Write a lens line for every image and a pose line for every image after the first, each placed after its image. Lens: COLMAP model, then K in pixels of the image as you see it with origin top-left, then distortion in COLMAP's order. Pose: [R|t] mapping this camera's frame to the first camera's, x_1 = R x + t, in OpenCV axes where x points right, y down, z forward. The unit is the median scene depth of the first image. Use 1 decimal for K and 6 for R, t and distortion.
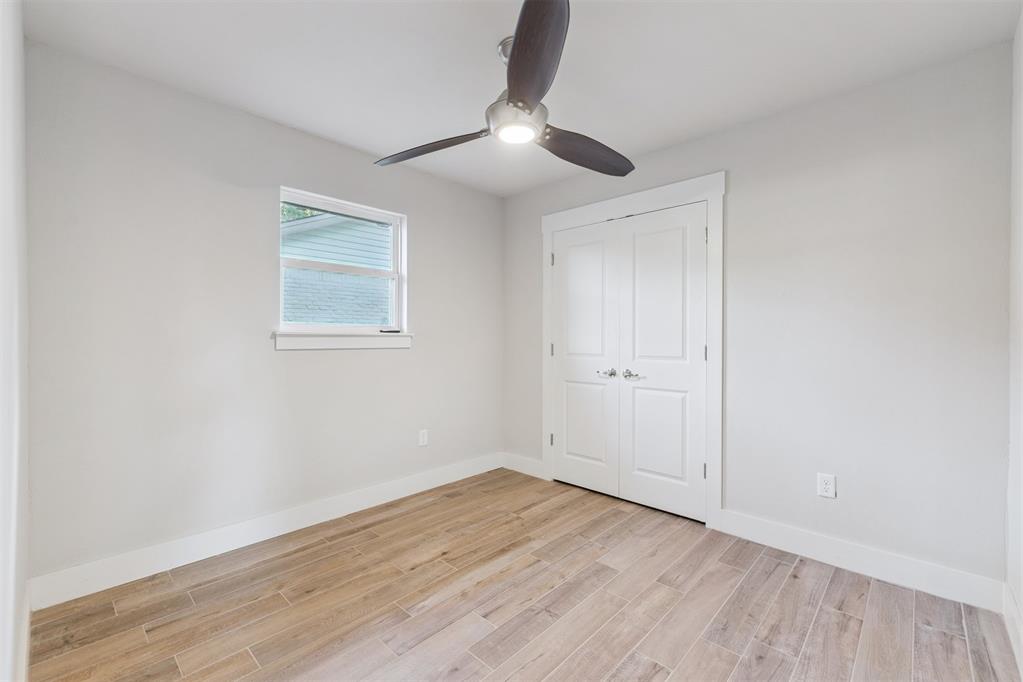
lens RADIAL K [[441.3, 0, 509.6], [0, 441.3, 341.4], [0, 0, 1]] dist [0.000053, 0.000225]
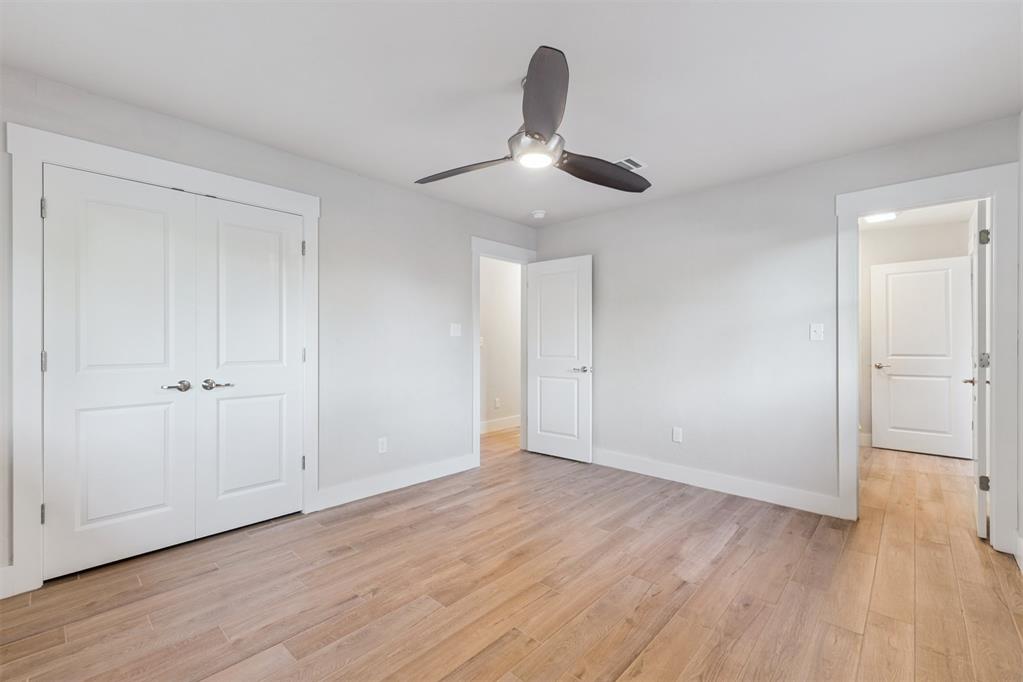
lens RADIAL K [[441.3, 0, 509.6], [0, 441.3, 341.4], [0, 0, 1]] dist [0.000053, 0.000225]
pose [[-0.018627, -0.005291, 0.999812, -0.585867], [0.003328, 0.999980, 0.005354, -0.010507], [-0.999821, 0.003427, -0.018609, 0.451729]]
